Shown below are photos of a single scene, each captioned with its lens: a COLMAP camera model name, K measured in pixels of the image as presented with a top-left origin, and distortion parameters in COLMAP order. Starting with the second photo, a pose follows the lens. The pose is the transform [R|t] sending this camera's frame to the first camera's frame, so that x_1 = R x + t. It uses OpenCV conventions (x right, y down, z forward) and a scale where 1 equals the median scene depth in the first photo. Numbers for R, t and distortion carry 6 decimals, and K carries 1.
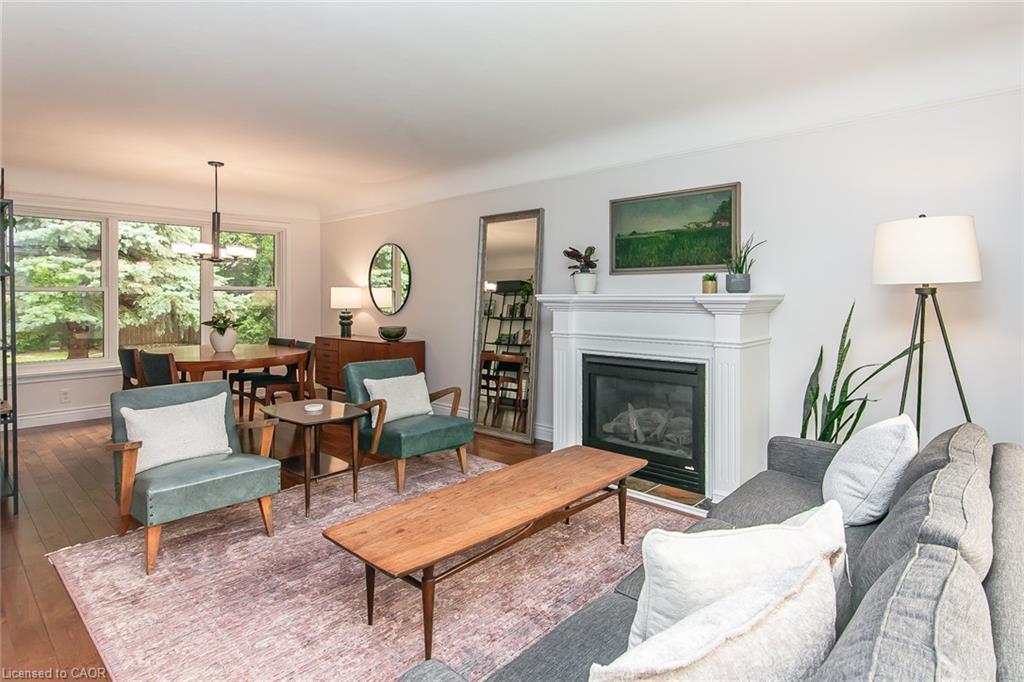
lens RADIAL K [[550.2, 0, 511.1], [0, 550.2, 302.2], [0, 0, 1]] dist [0.004593, 0.000534]
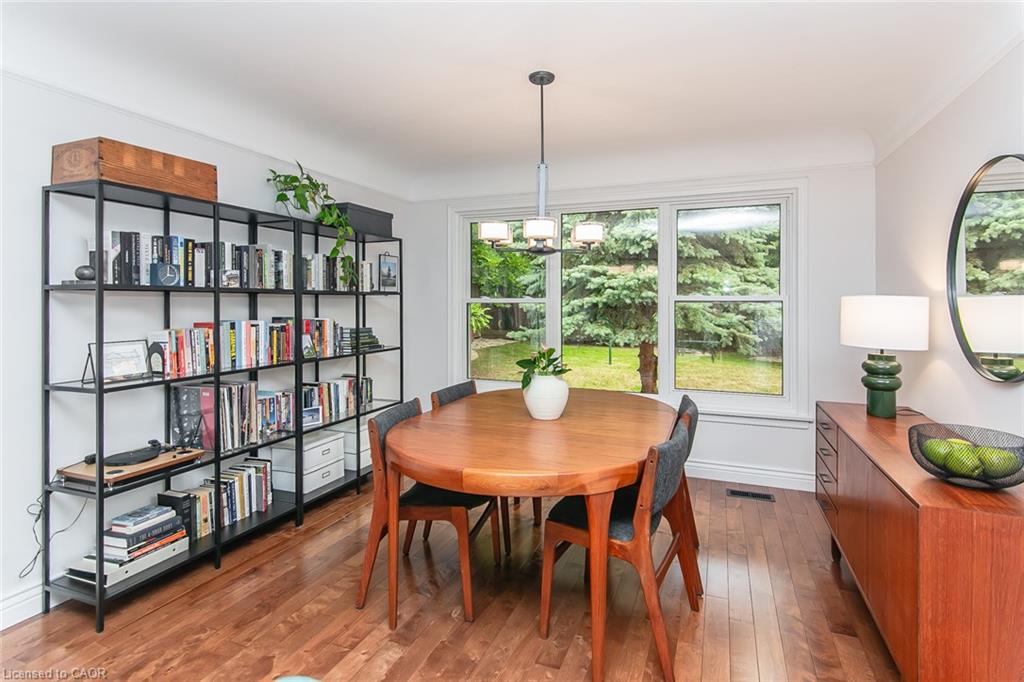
lens RADIAL K [[498.3, 0, 513.9], [0, 498.3, 300.0], [0, 0, 1]] dist [0.000481, -0.000082]
pose [[0.369202, 0.003312, -0.929343, -0.097317], [-0.012657, 0.999919, -0.001465, -0.033170], [0.929263, 0.012303, 0.369214, 1.019240]]
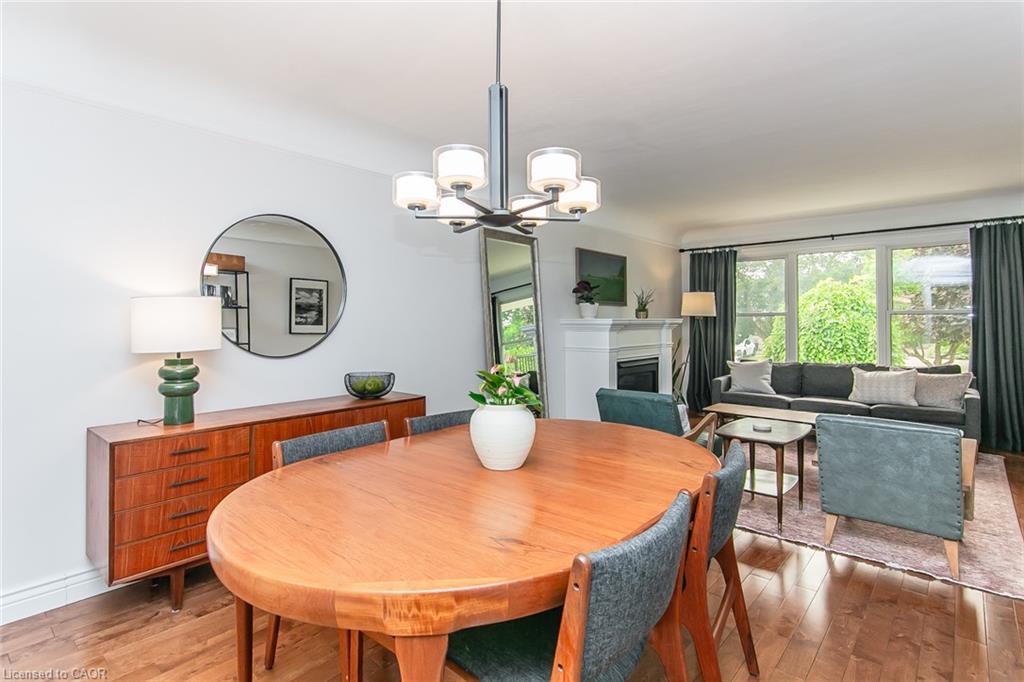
lens RADIAL K [[500.7, 0, 511.1], [0, 500.7, 318.4], [0, 0, 1]] dist [0.002125, -0.000260]
pose [[-0.034589, 0.003347, 0.999396, -1.106547], [0.010457, 0.999941, -0.002987, -0.014495], [-0.999347, 0.010347, -0.034622, 1.311238]]
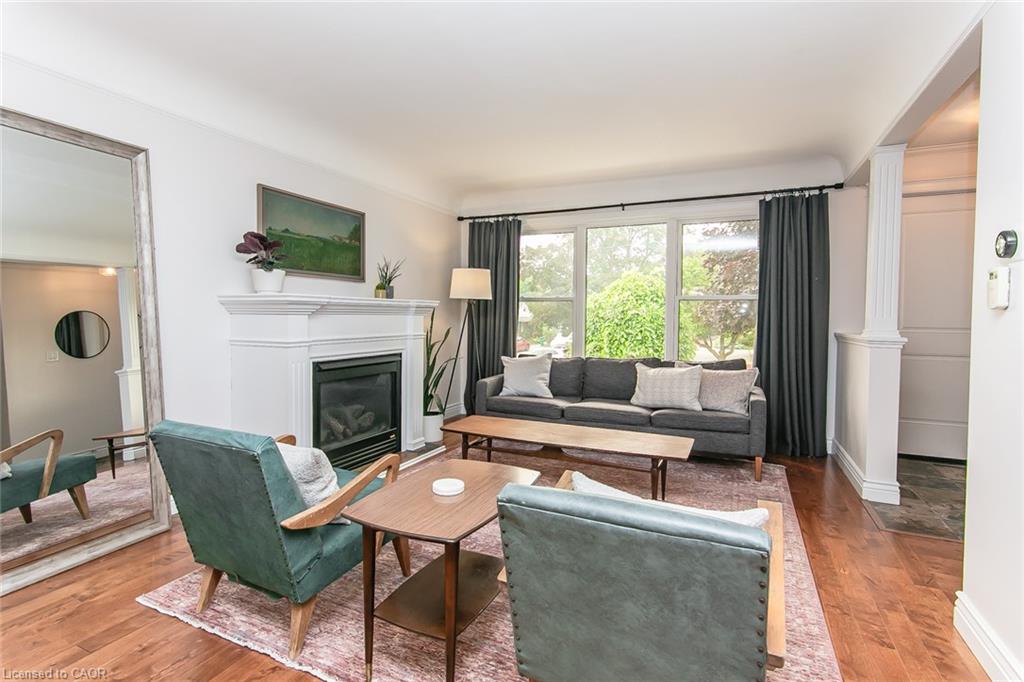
lens RADIAL K [[490.1, 0, 502.5], [0, 490.1, 331.4], [0, 0, 1]] dist [-0.001039, -0.000188]
pose [[-0.312113, -0.037237, 0.949315, -0.718207], [-0.002178, 0.999257, 0.038480, 0.012438], [-0.950043, 0.009942, -0.311962, 0.963153]]
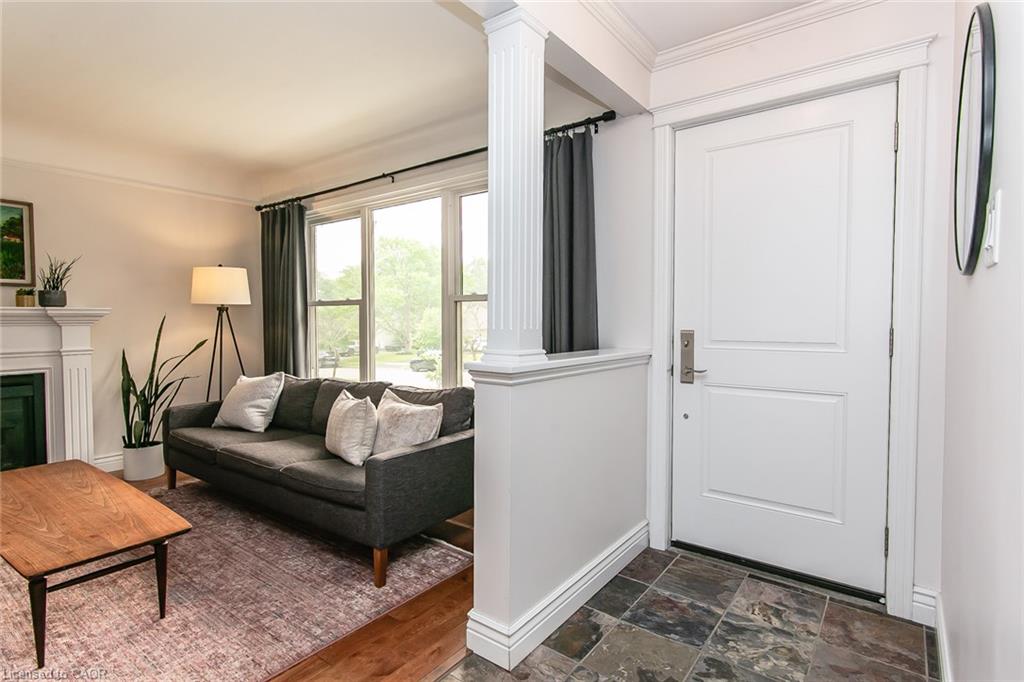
lens RADIAL K [[507.0, 0, 510.8], [0, 507.0, 335.3], [0, 0, 1]] dist [0.004645, 0.000266]
pose [[-0.107109, -0.034039, 0.993664, -0.615566], [0.010524, 0.999319, 0.035367, 0.011178], [-0.994192, 0.014245, -0.106678, 0.171060]]
